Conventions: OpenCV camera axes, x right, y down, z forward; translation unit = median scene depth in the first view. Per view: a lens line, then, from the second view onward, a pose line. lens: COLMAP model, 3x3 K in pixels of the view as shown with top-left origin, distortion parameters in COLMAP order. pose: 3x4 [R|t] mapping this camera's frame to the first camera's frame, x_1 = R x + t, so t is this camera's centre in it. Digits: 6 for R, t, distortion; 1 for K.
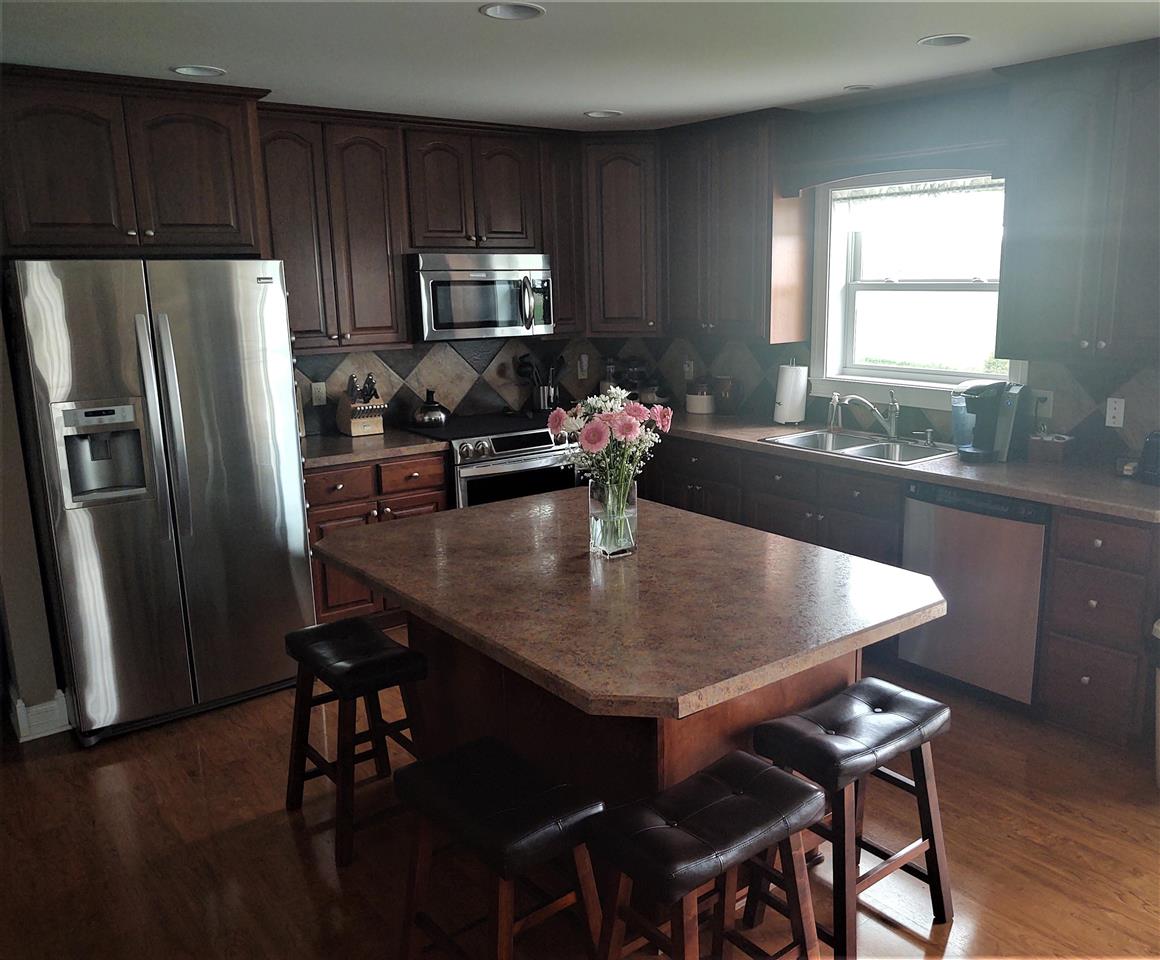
lens RADIAL K [[960.5, 0, 582.3], [0, 960.5, 480.6], [0, 0, 1]] dist [-0.057520, 0.003254]
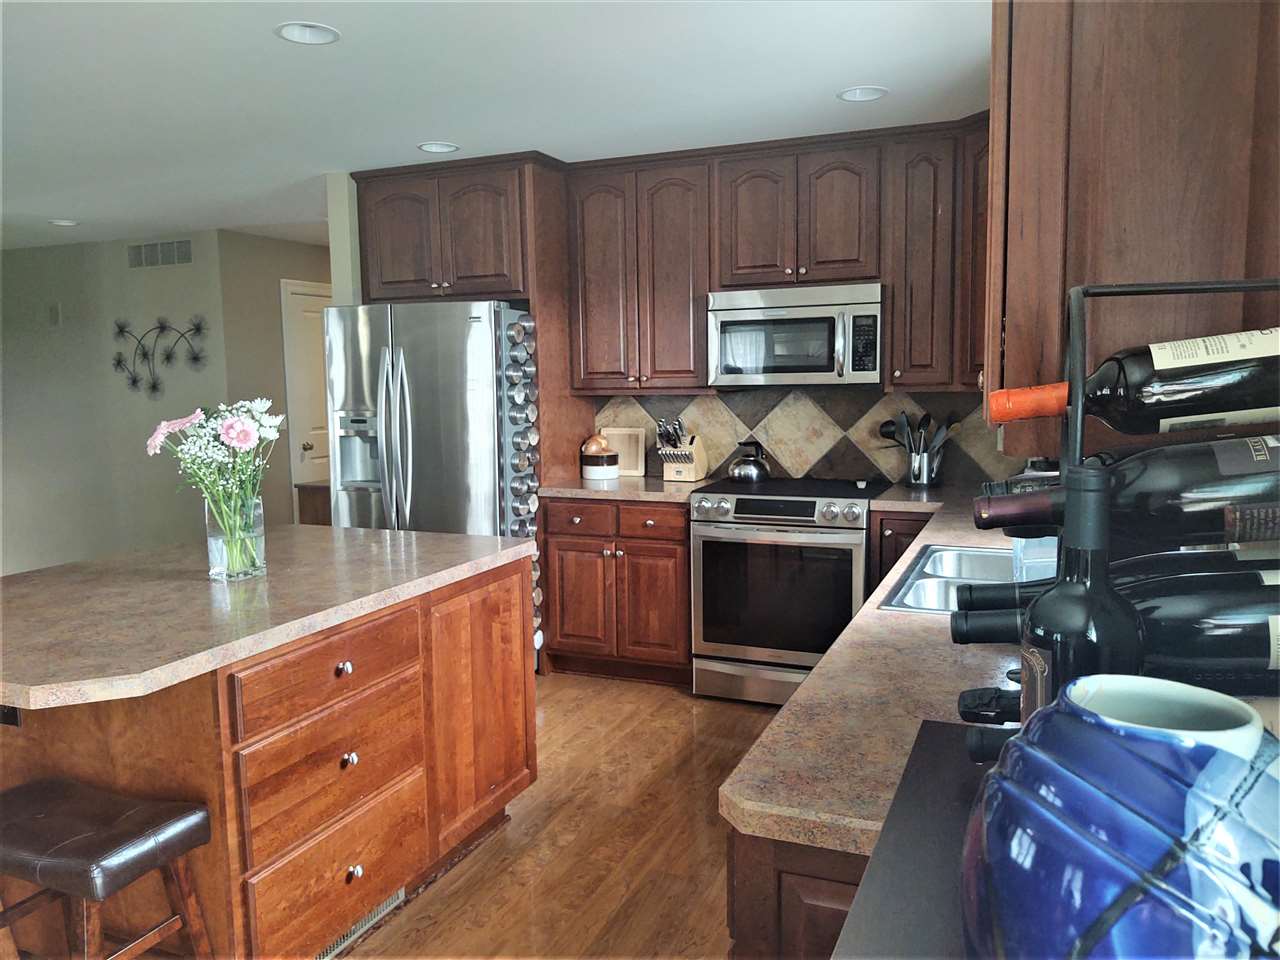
lens RADIAL K [[995.1, 0, 638.9], [0, 995.1, 479.9], [0, 0, 1]] dist [-0.012798, 0.032312]
pose [[0.487483, 0.100515, -0.867327, 0.639463], [-0.174903, 0.984459, 0.015785, -0.058969], [0.855435, 0.144003, 0.497488, 0.472945]]
